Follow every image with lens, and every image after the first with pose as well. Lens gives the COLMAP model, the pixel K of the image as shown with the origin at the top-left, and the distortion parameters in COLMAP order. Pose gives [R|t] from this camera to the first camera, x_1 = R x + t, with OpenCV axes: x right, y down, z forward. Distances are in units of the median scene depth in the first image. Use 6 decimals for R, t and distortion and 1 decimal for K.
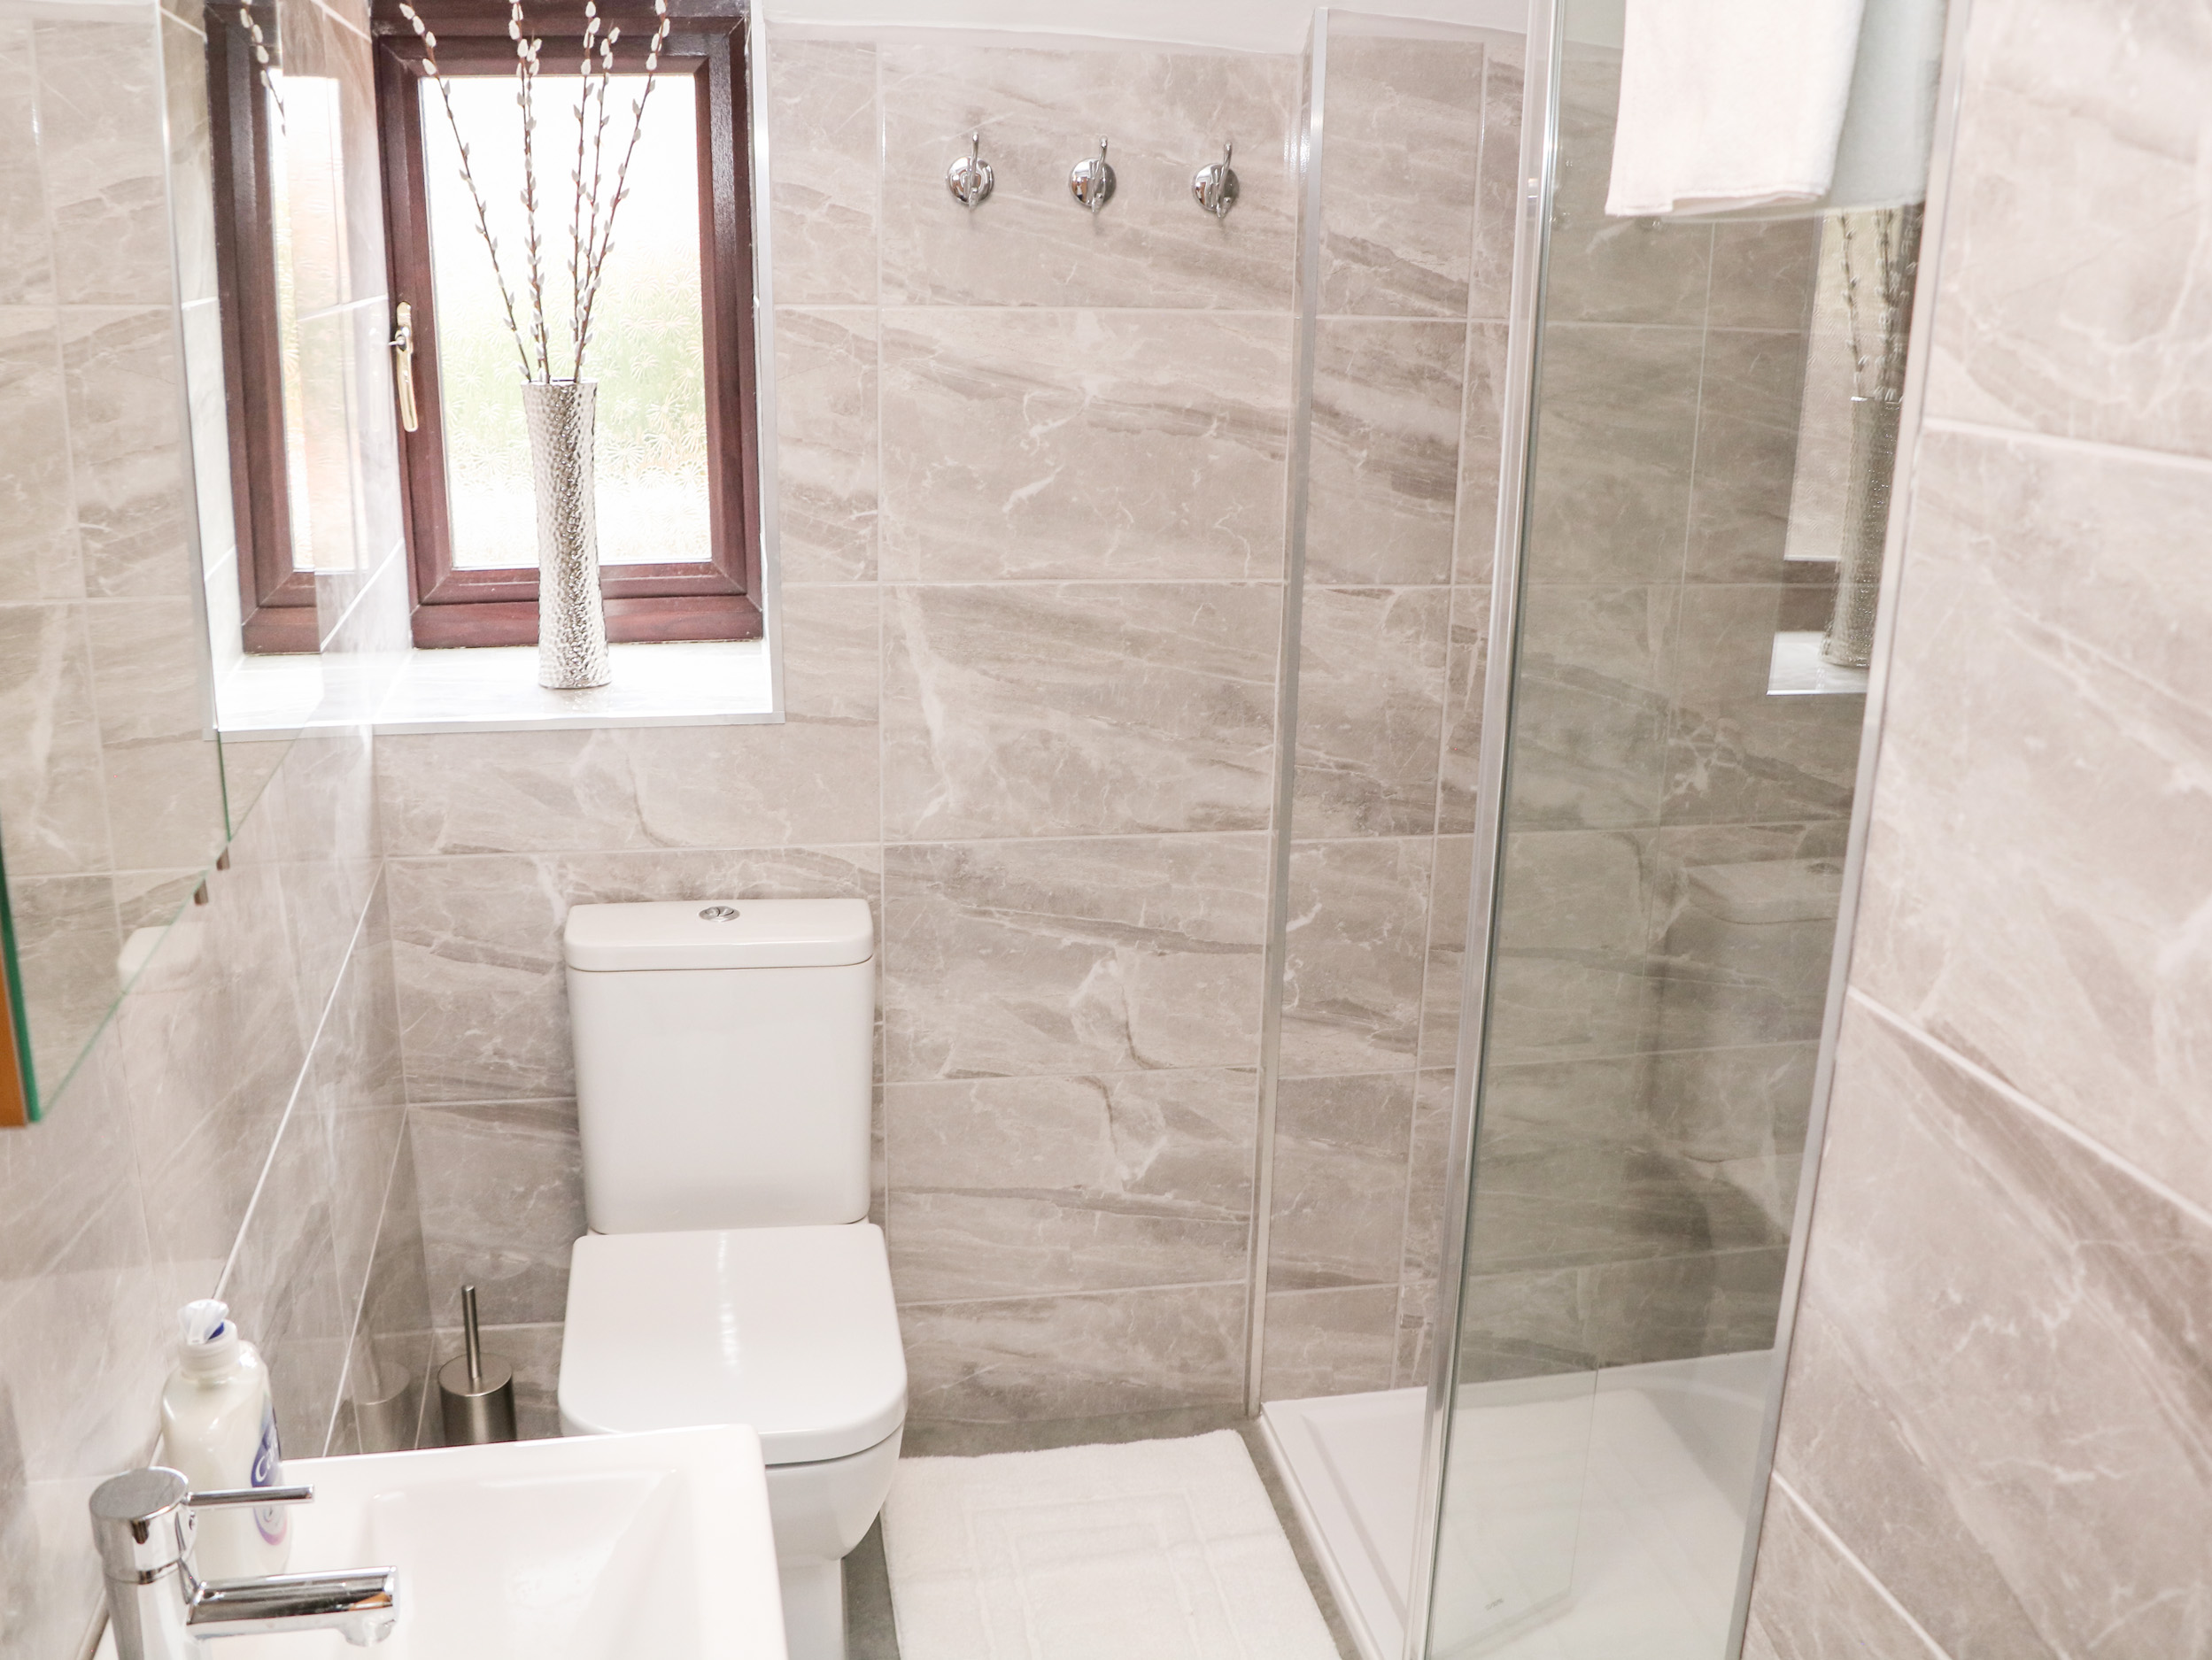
lens RADIAL K [[2051.8, 0, 1096.3], [0, 2051.8, 827.9], [0, 0, 1]] dist [-0.109504, 0.000000]
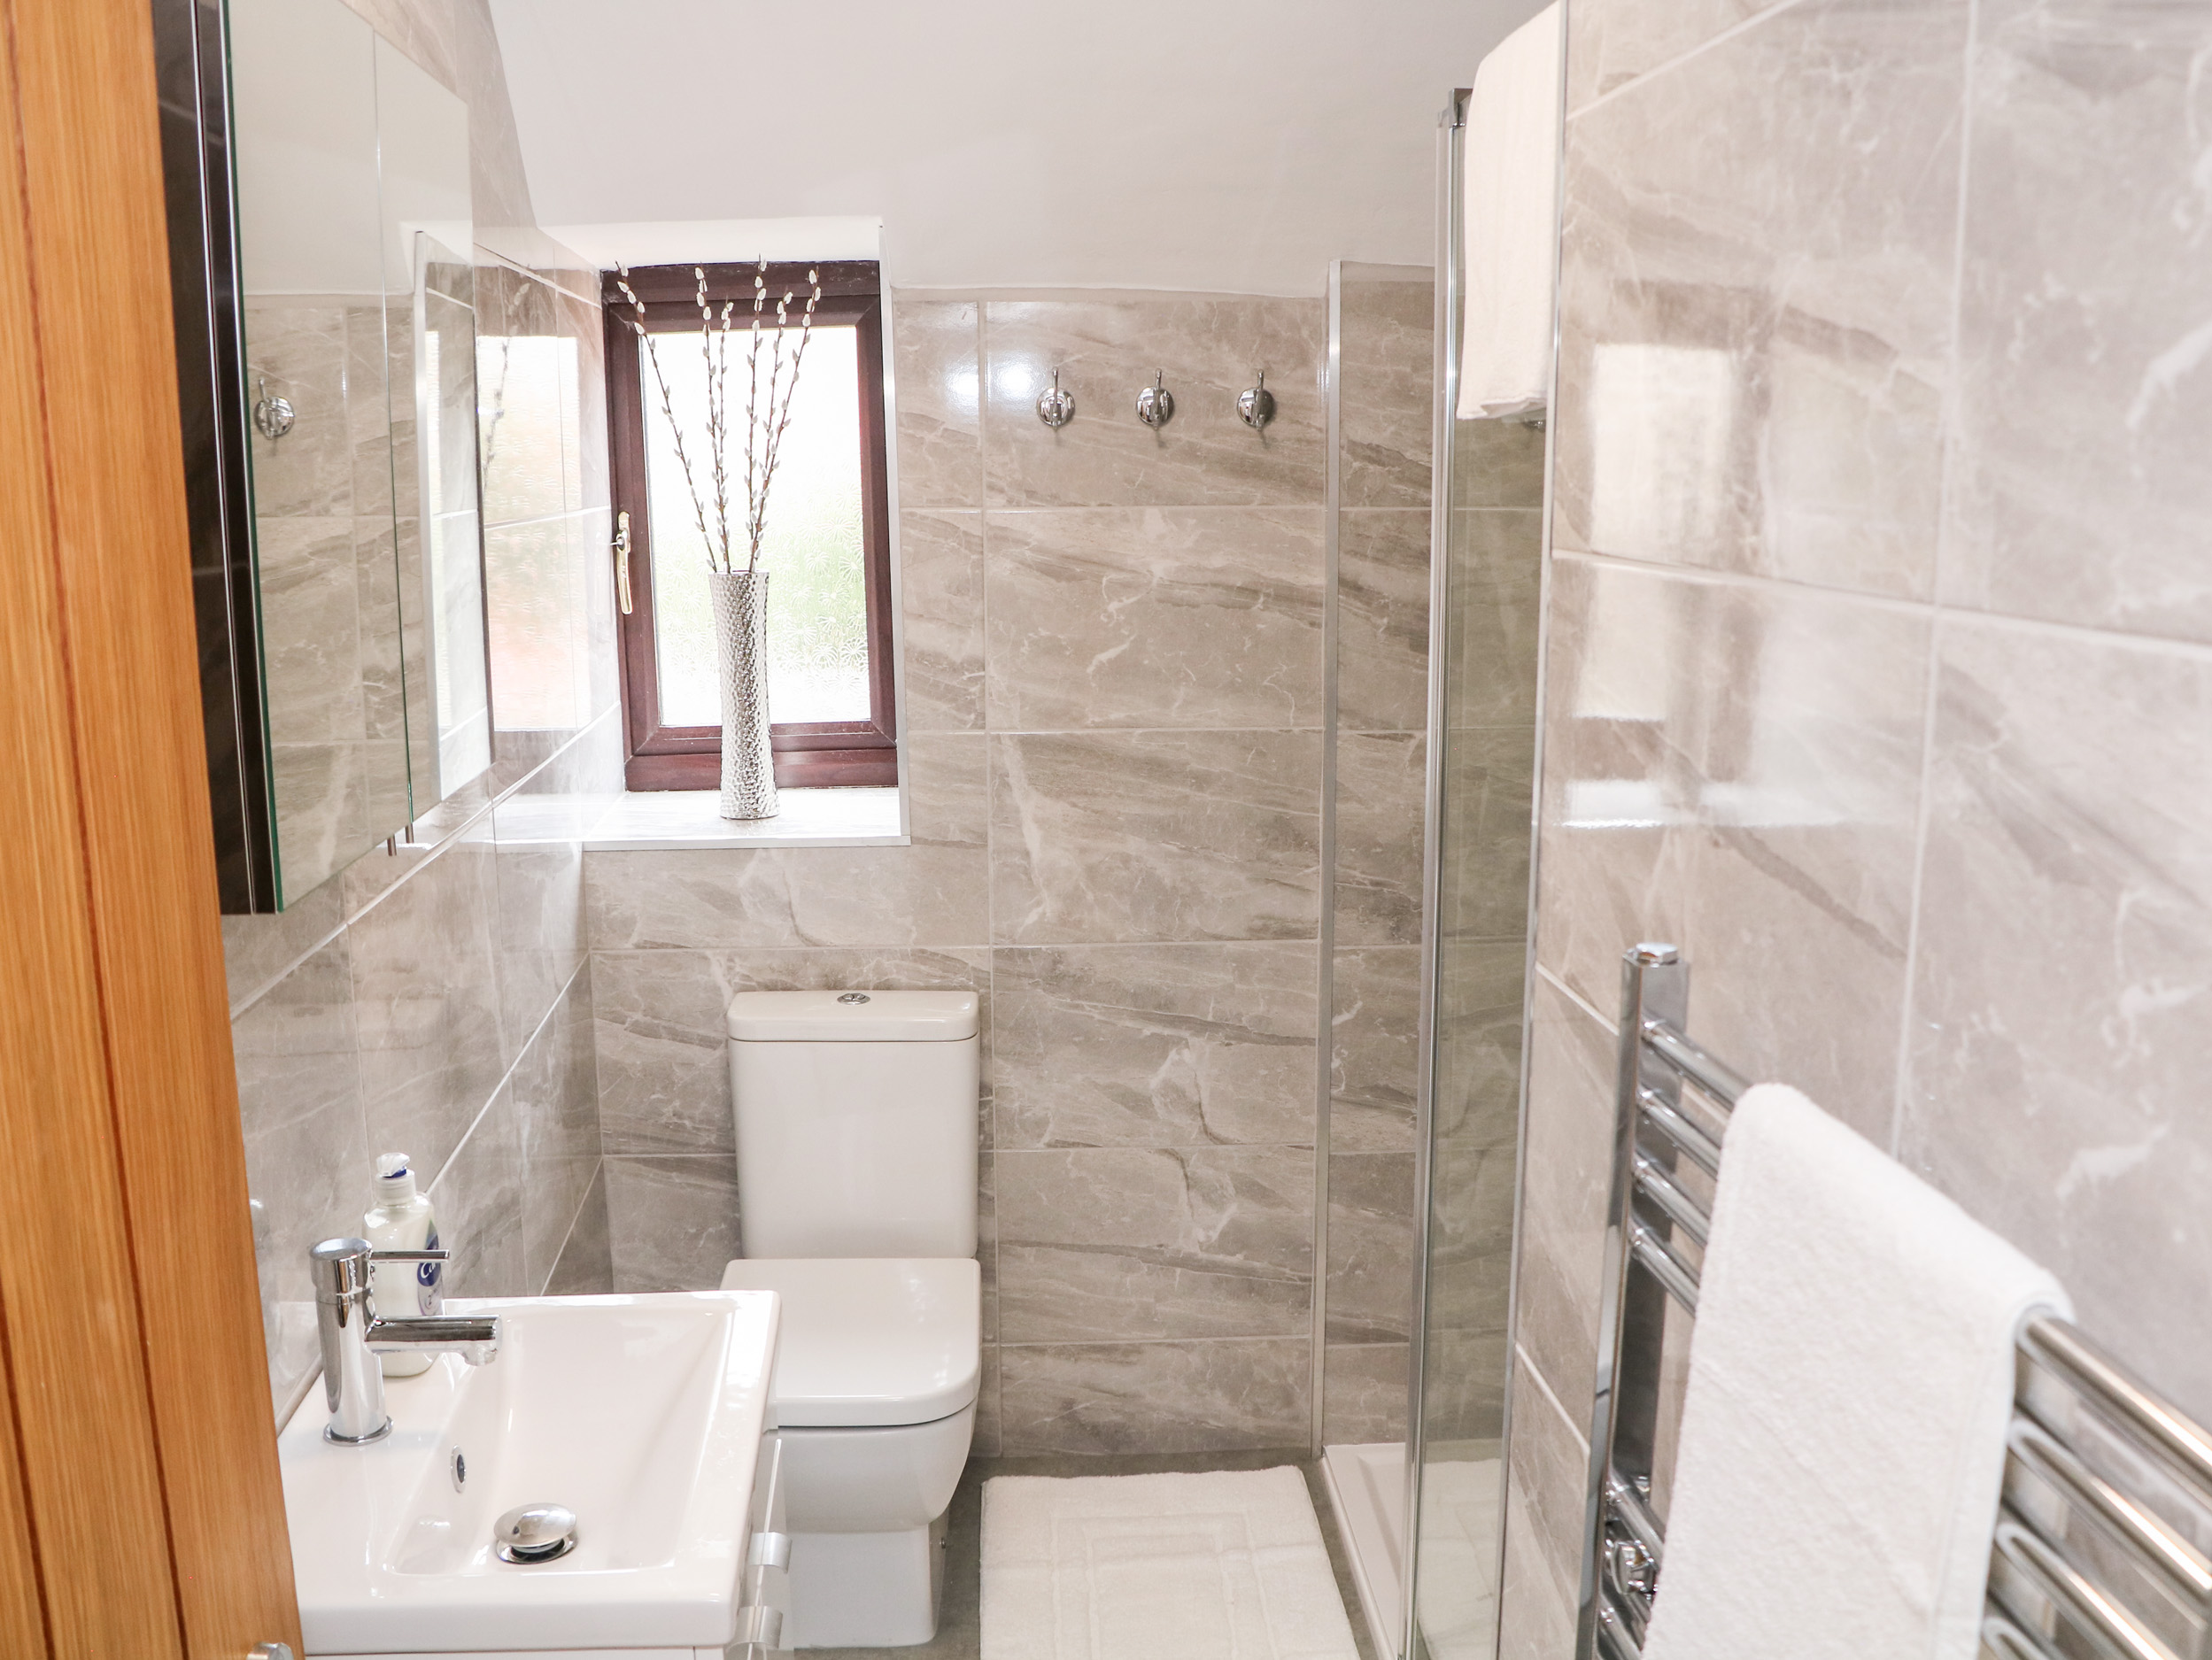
lens RADIAL K [[2051.8, 0, 1096.7], [0, 2051.8, 833.7], [0, 0, 1]] dist [-0.109504, 0.000000]
pose [[0.990775, -0.001589, -0.135508, 0.123291], [-0.011916, 0.995037, -0.098790, 0.061397], [0.134992, 0.099493, 0.985839, -0.195005]]
